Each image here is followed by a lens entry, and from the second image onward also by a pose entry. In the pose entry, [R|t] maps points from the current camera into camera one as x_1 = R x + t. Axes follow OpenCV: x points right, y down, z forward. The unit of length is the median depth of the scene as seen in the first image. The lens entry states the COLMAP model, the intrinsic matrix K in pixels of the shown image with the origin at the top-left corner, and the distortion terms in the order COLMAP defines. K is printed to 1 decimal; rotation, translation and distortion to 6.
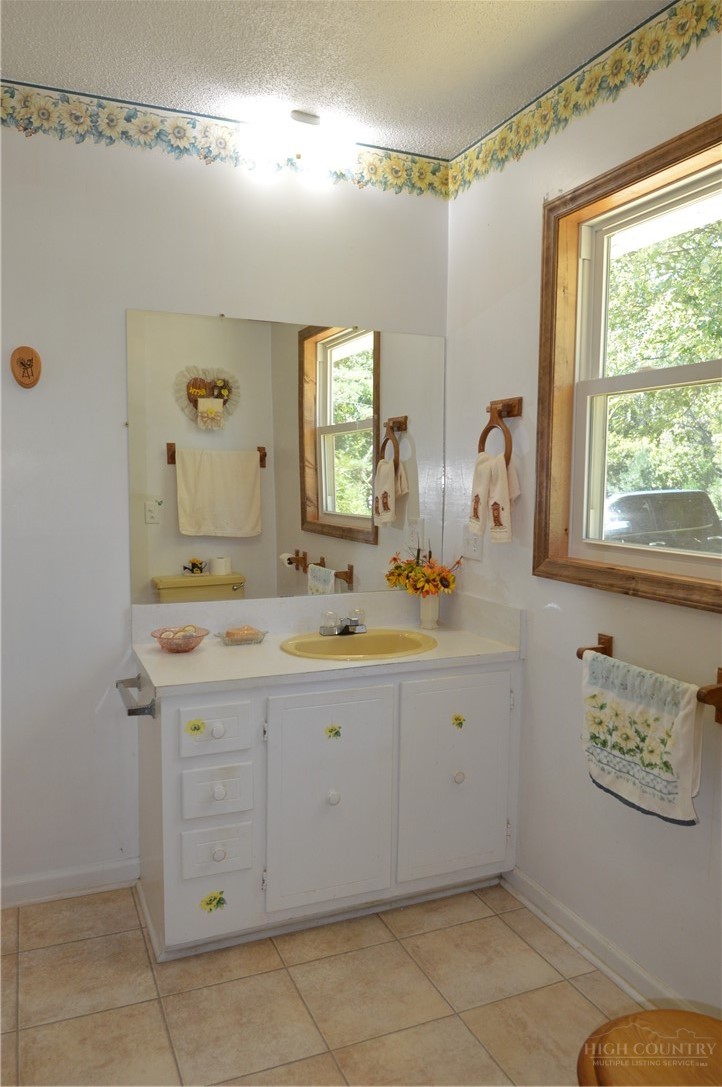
lens RADIAL K [[775.2, 0, 359.8], [0, 775.2, 538.5], [0, 0, 1]] dist [0.011345, -0.050711]
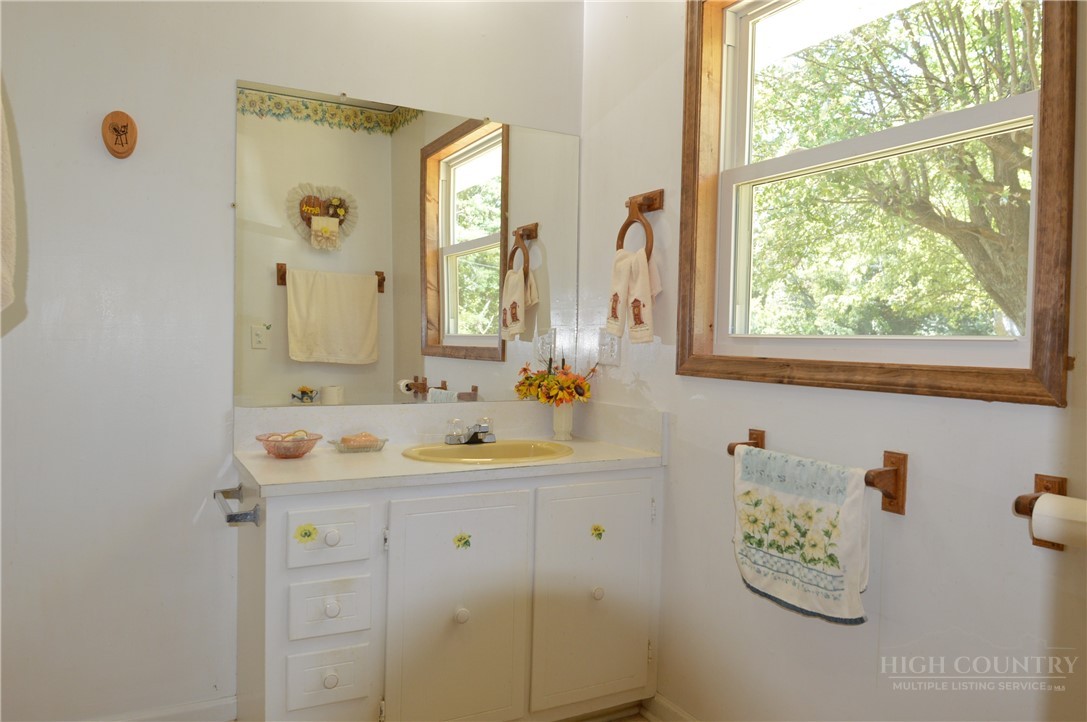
lens RADIAL K [[775.2, 0, 548.5], [0, 775.2, 360.4], [0, 0, 1]] dist [0.011345, -0.050711]
pose [[0.995226, 0.010423, 0.097041, -0.021866], [-0.005689, 0.998786, -0.048925, 0.075522], [-0.097433, 0.048139, 0.994077, 0.077071]]
